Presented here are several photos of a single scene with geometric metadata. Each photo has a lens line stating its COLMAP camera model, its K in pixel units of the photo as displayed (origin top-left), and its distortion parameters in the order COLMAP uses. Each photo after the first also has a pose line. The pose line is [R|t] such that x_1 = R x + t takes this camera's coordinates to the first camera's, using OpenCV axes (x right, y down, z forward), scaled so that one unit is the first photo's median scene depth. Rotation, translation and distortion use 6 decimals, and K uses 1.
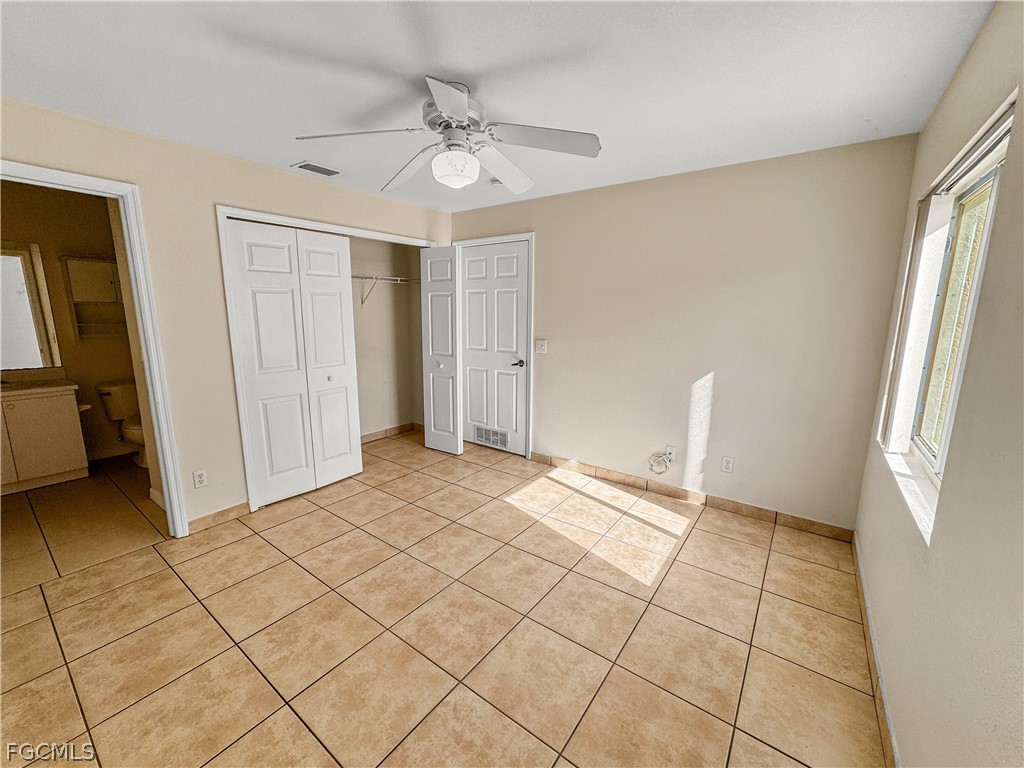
lens RADIAL K [[414.8, 0, 512.0], [0, 414.8, 384.0], [0, 0, 1]] dist [-0.040188, 0.017908]
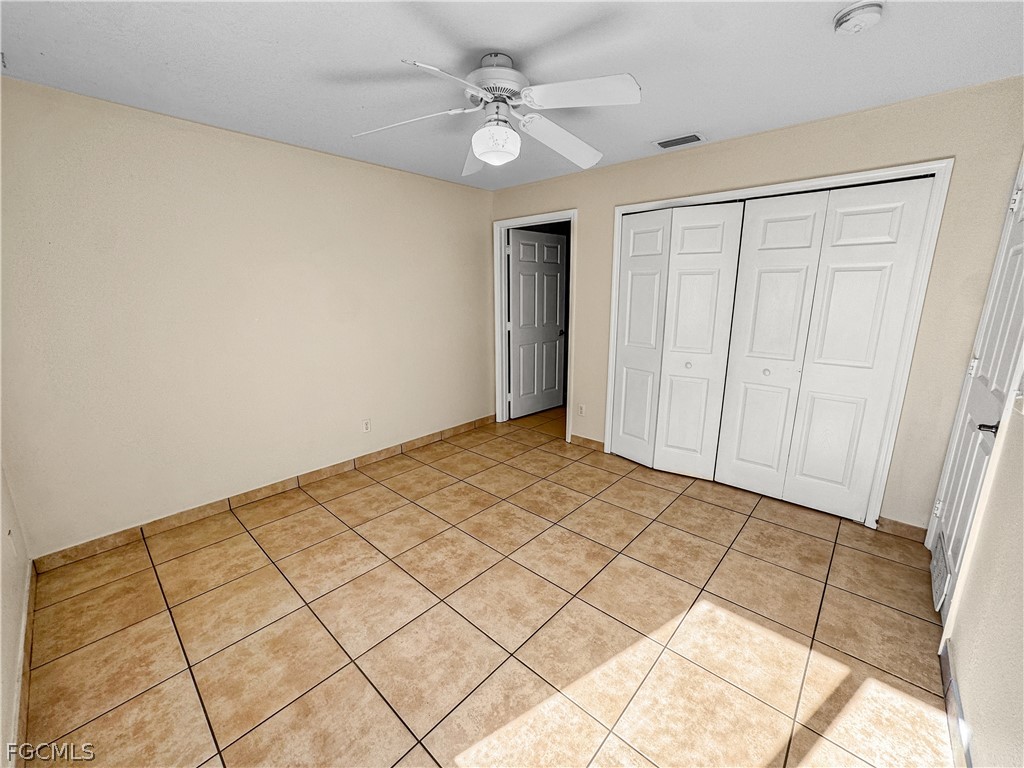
lens RADIAL K [[414.8, 0, 512.0], [0, 414.8, 384.0], [0, 0, 1]] dist [-0.040188, 0.017908]
pose [[-0.106935, 0.214642, -0.970821, 0.631562], [-0.175365, 0.957041, 0.230912, -0.142560], [0.978679, 0.194940, -0.064700, 0.821552]]
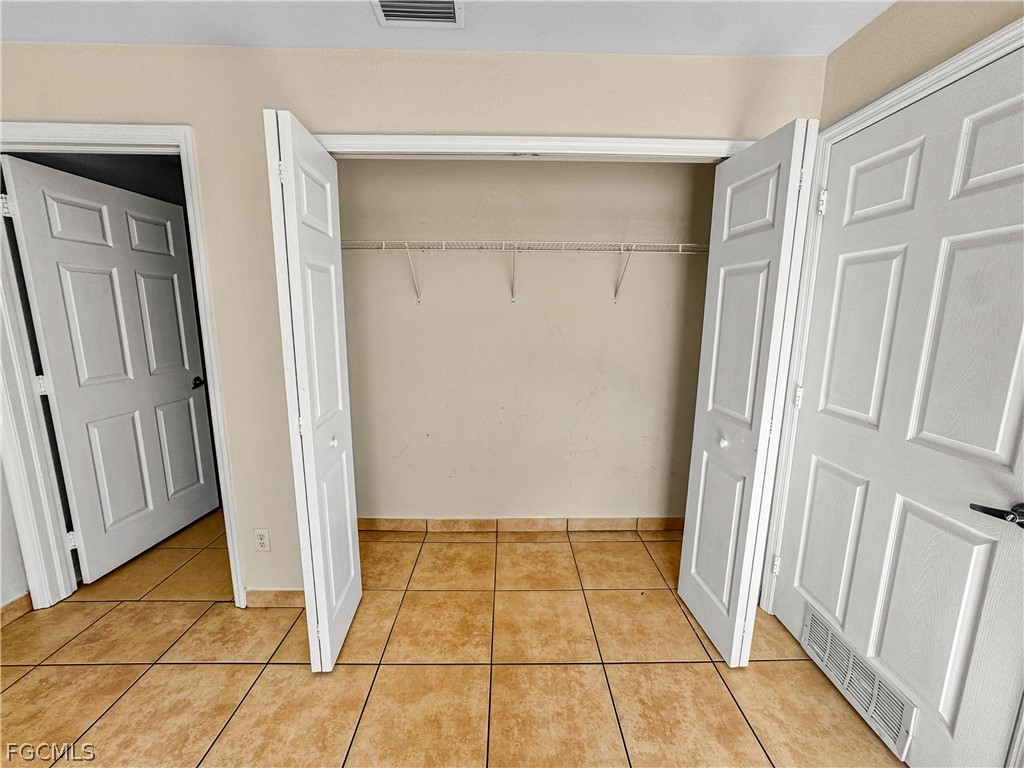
lens RADIAL K [[414.8, 0, 512.0], [0, 414.8, 384.0], [0, 0, 1]] dist [-0.040188, 0.017908]
pose [[0.602608, 0.136481, -0.786280, 0.023842], [-0.146957, 0.987396, 0.058762, -0.141387], [0.784390, 0.080139, 0.615069, 0.863594]]
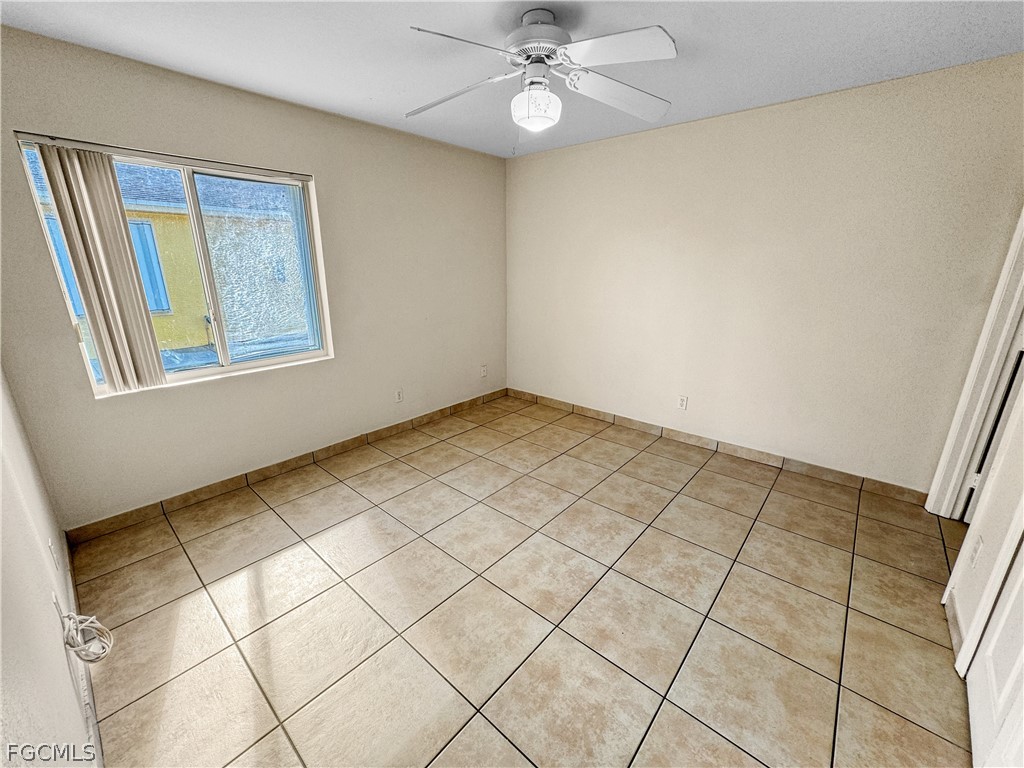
lens RADIAL K [[414.8, 0, 512.0], [0, 414.8, 384.0], [0, 0, 1]] dist [-0.040188, 0.017908]
pose [[-0.996275, -0.030476, 0.080666, -0.118756], [0.009097, 0.893098, 0.449771, -0.259373], [-0.085750, 0.448829, -0.889494, 1.449627]]
